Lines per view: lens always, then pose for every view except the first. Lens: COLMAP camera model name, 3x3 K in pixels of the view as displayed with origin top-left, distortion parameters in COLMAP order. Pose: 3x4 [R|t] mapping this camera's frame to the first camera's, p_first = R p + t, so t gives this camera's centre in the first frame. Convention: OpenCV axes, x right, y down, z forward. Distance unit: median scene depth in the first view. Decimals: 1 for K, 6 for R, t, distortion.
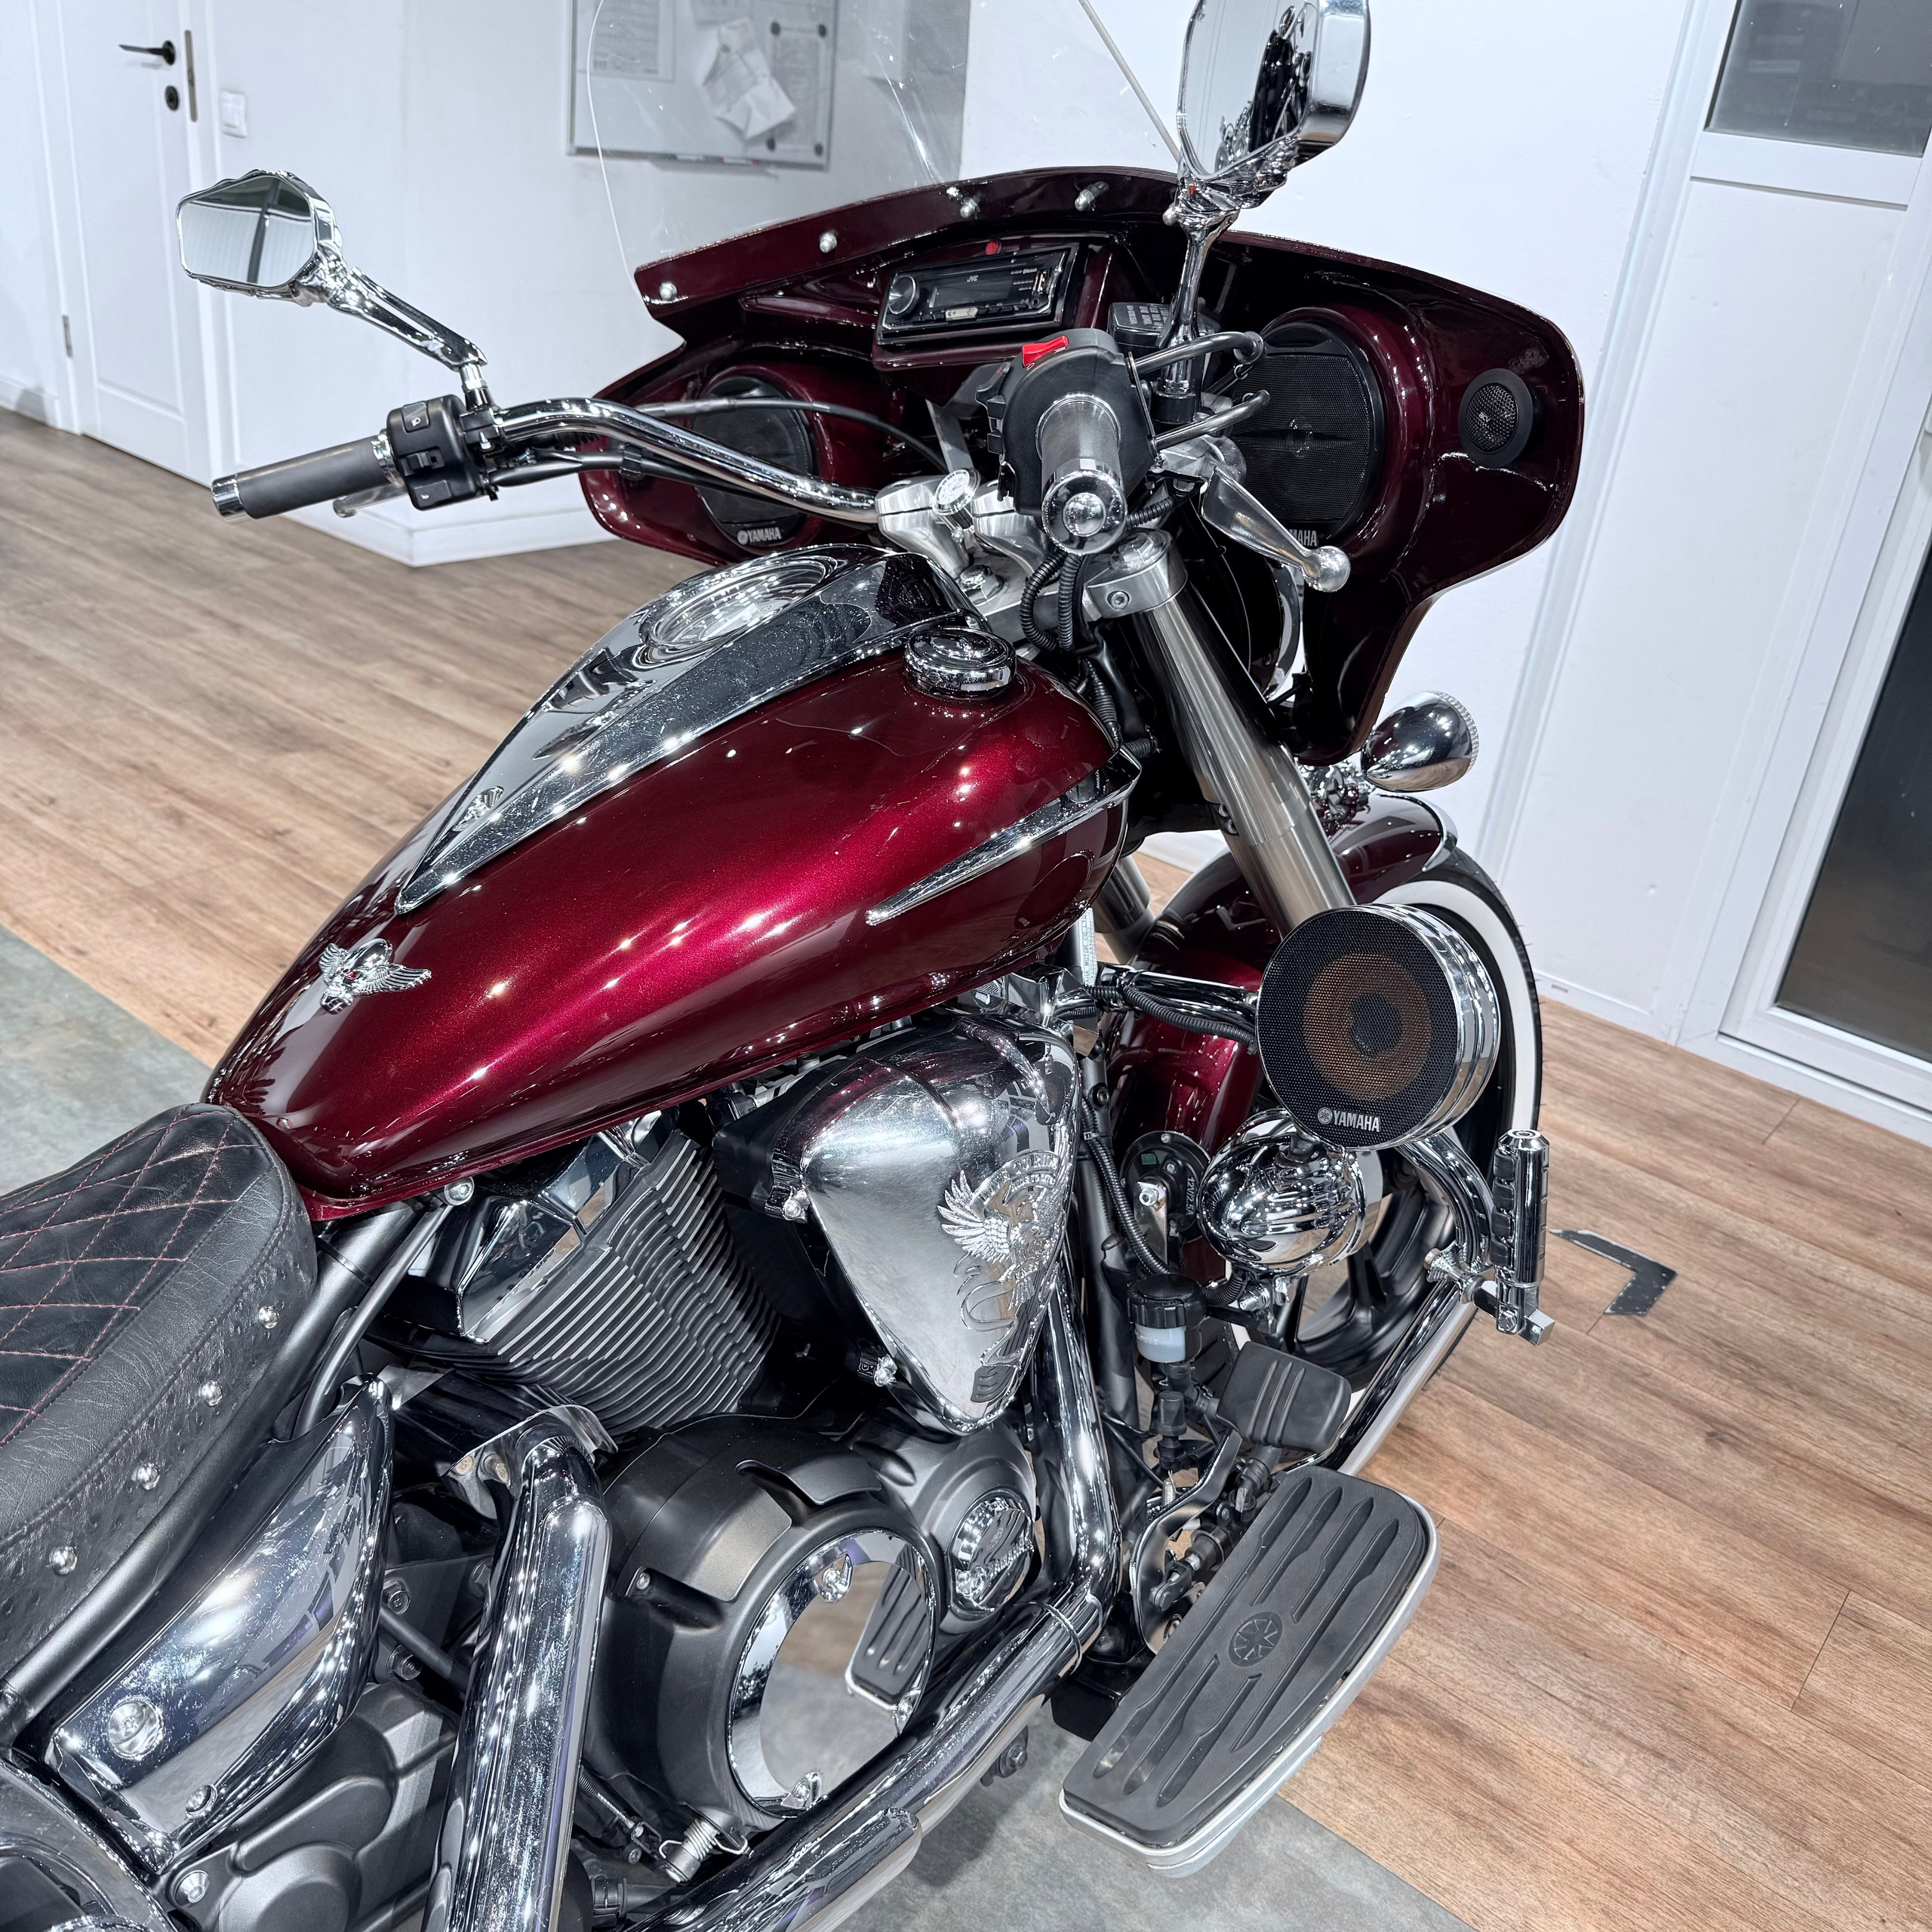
lens RADIAL K [[1807.6, 0, 966.0], [0, 1807.6, 966.0], [0, 0, 1]] dist [0.081006, -0.142416]
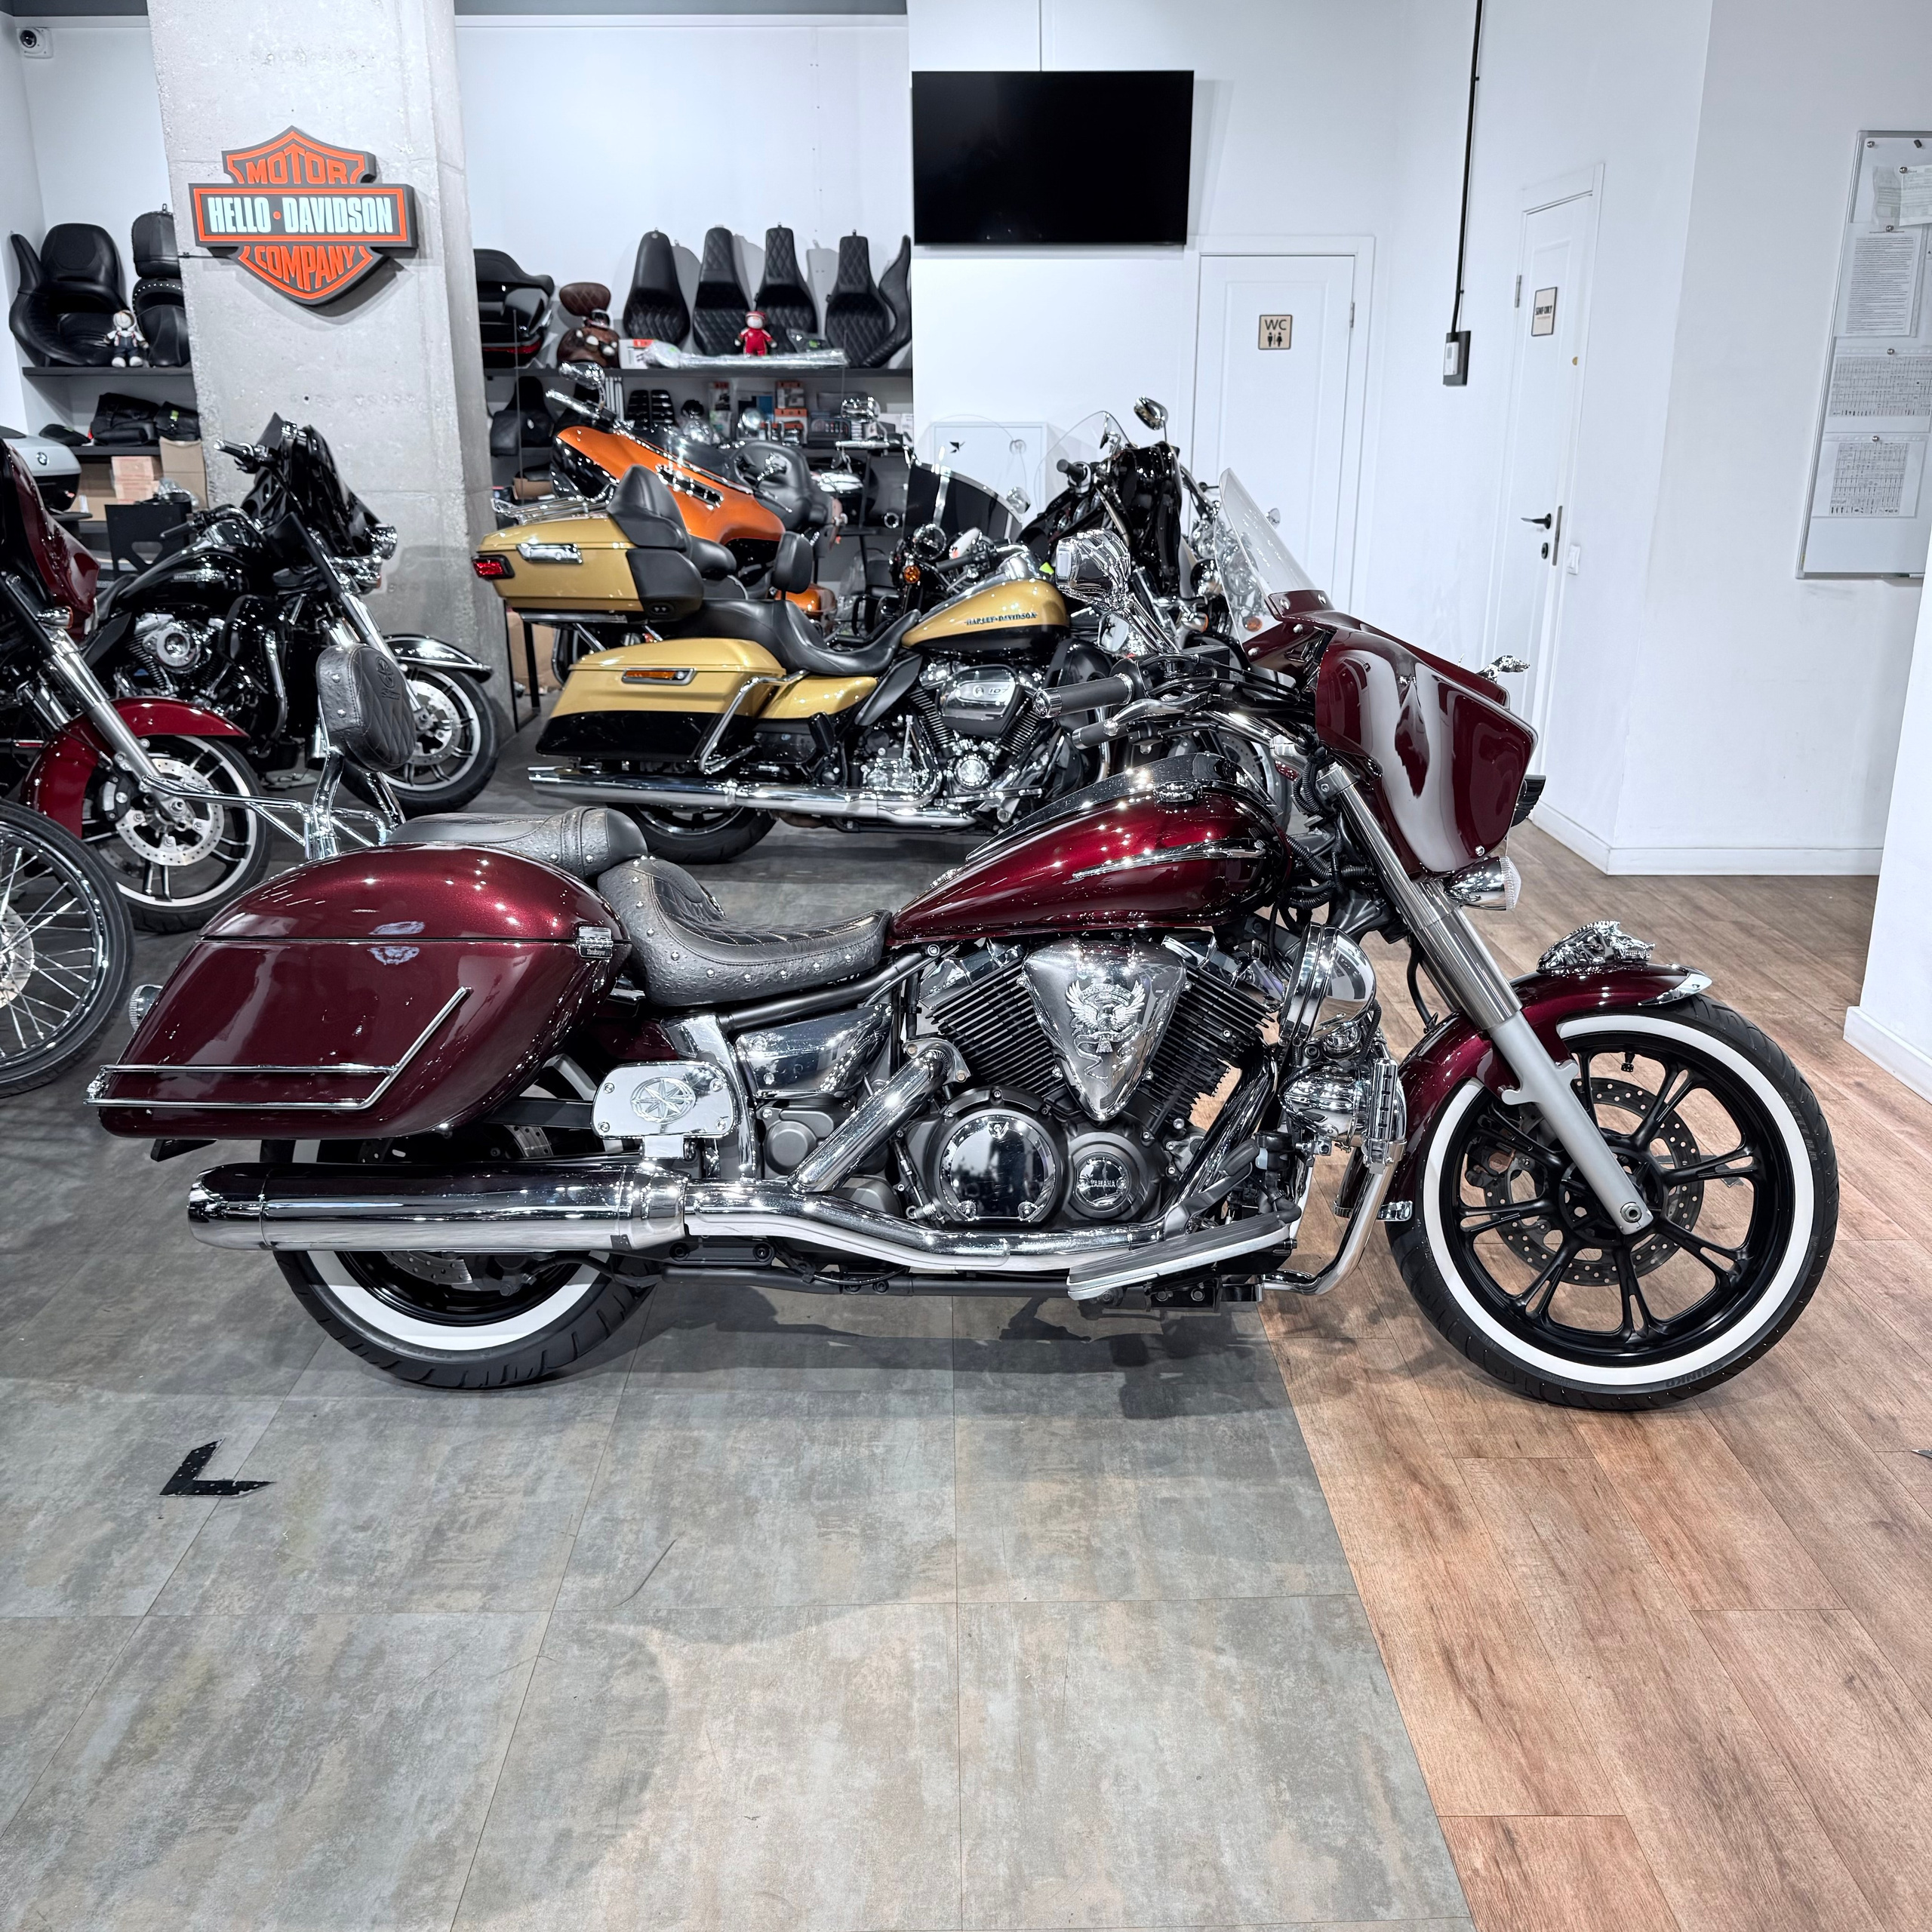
lens RADIAL K [[1791.7, 0, 976.8], [0, 1791.7, 963.5], [0, 0, 1]] dist [0.068745, -0.110885]
pose [[0.636653, 0.125339, -0.760896, 1.292246], [-0.282458, 0.956033, -0.078854, 0.234347], [0.717558, 0.265124, 0.644065, -0.483860]]
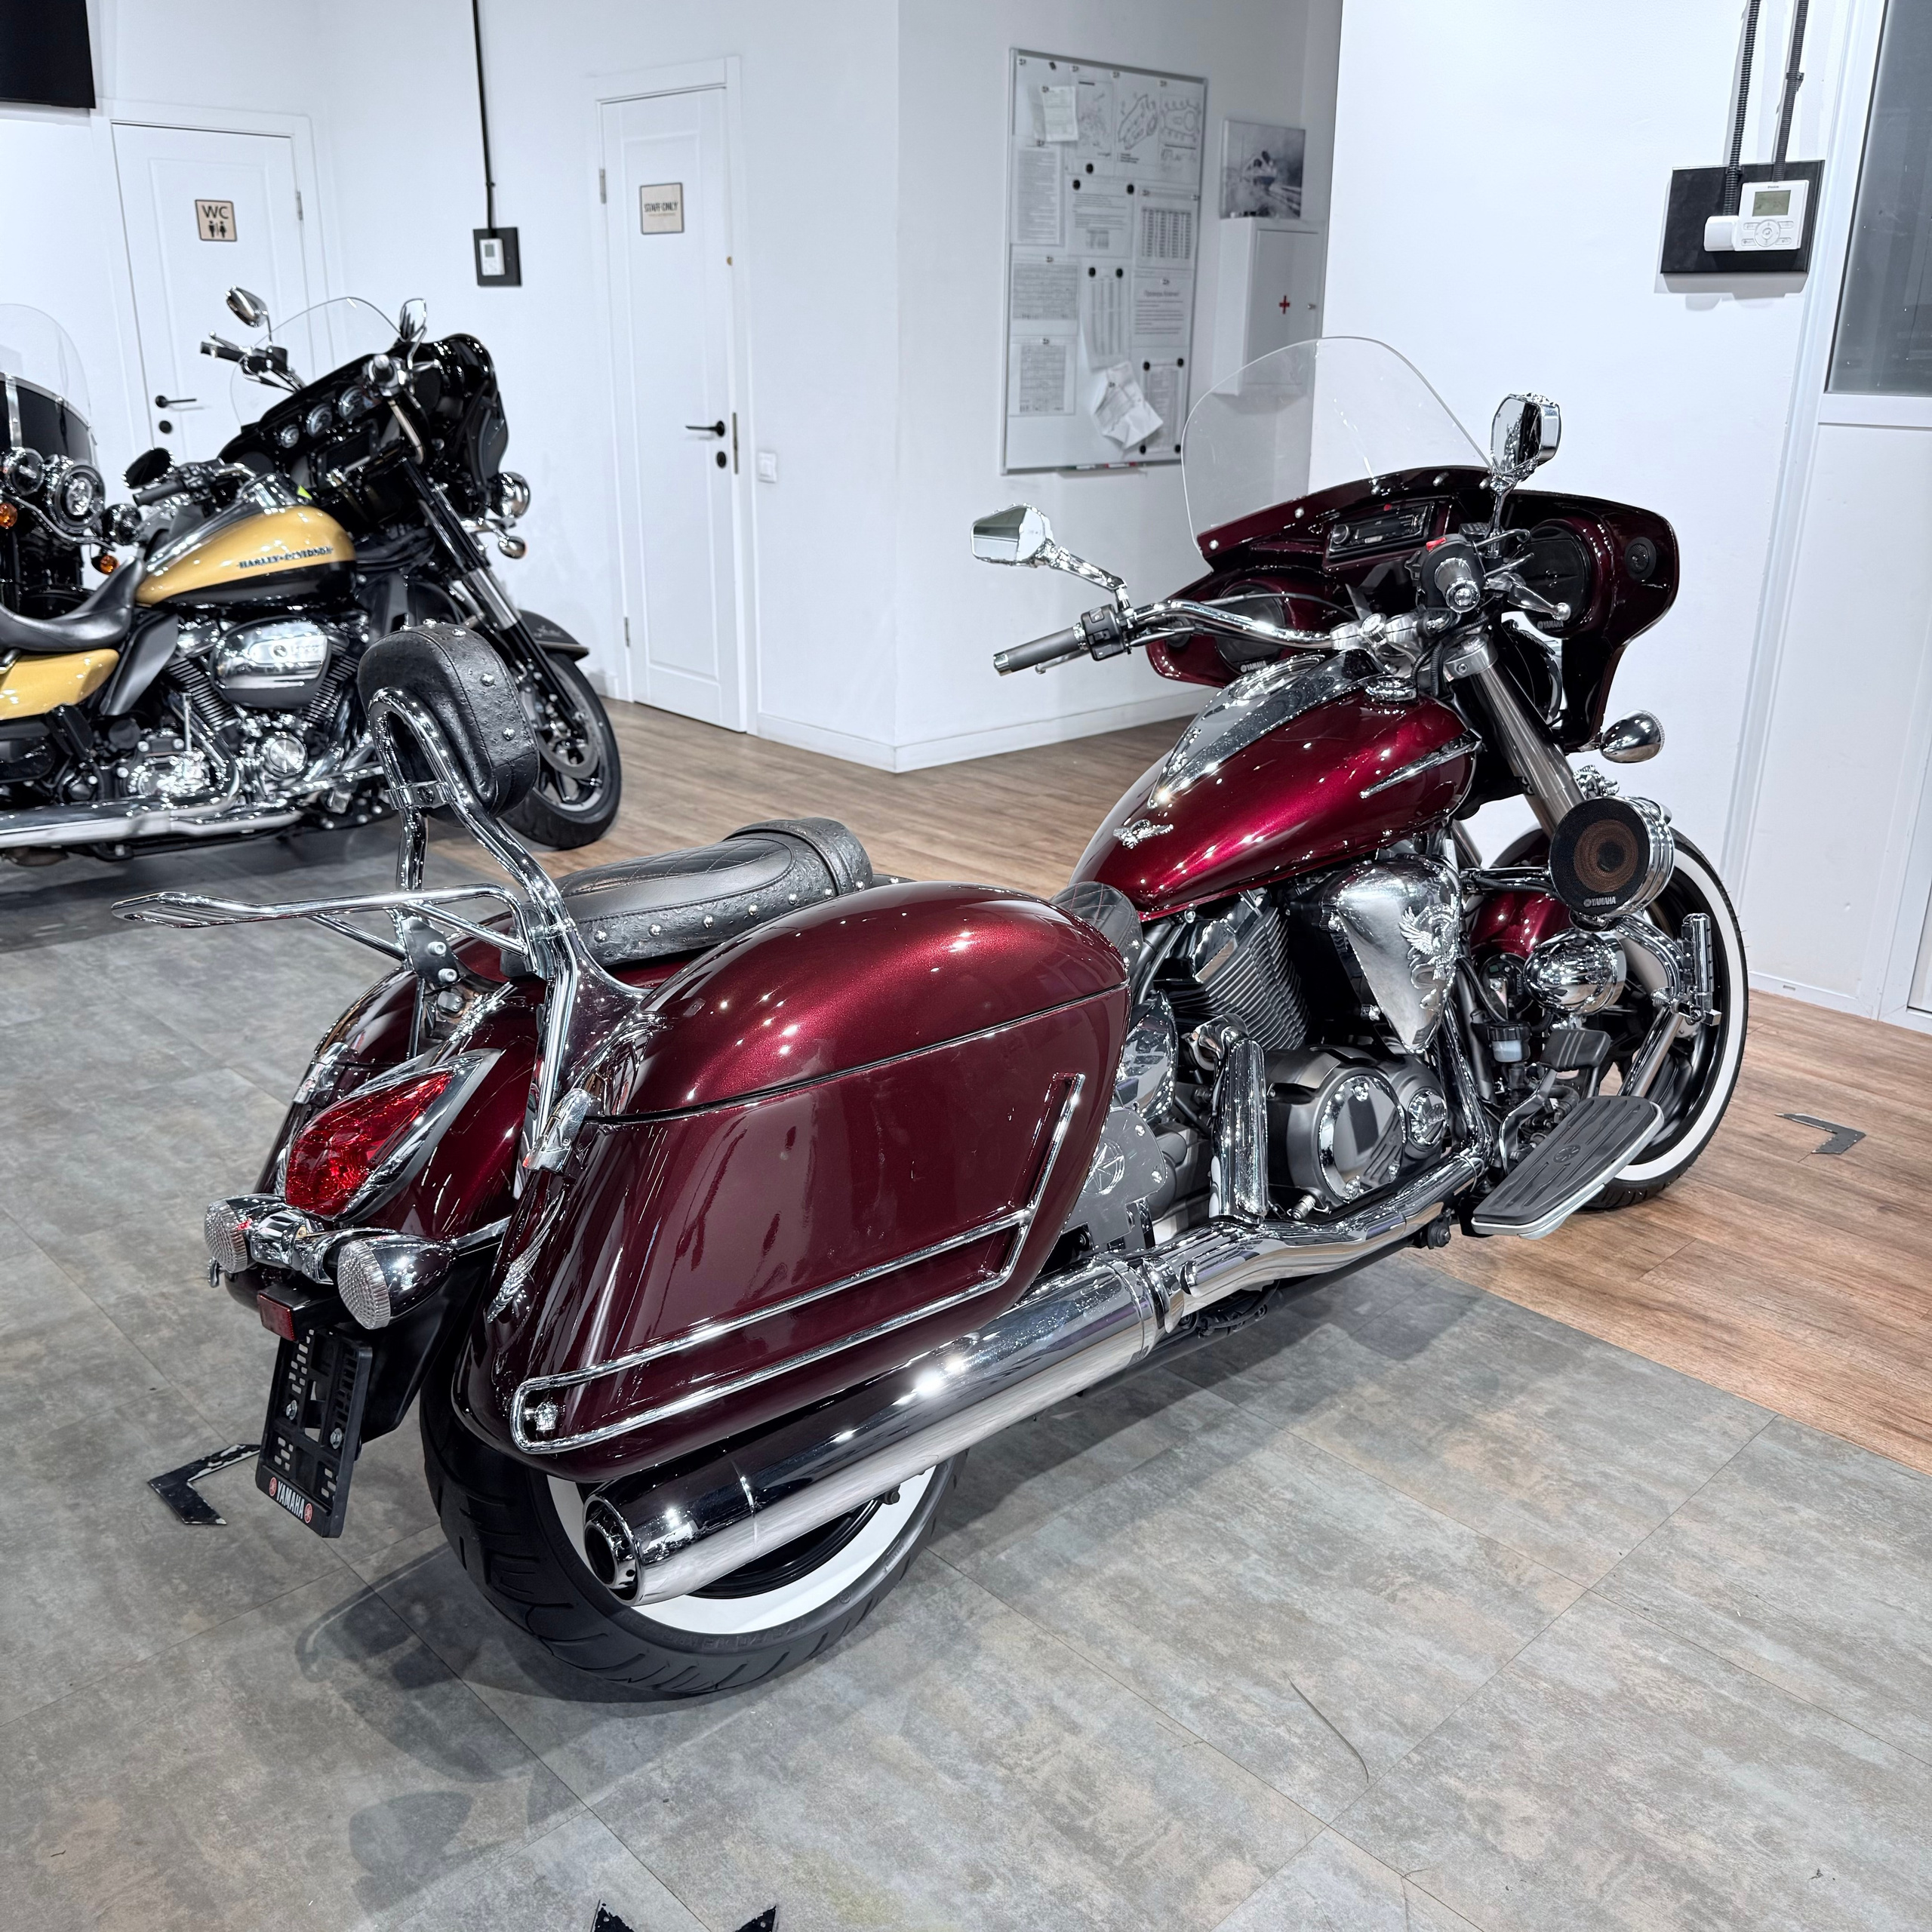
lens RADIAL K [[1770.8, 0, 973.5], [0, 1770.8, 966.9], [0, 0, 1]] dist [0.126576, -0.250200]
pose [[0.986840, -0.045918, -0.155043, -0.142865], [0.024811, 0.990478, -0.135419, 0.343598], [0.159785, 0.129790, 0.978582, -0.885471]]
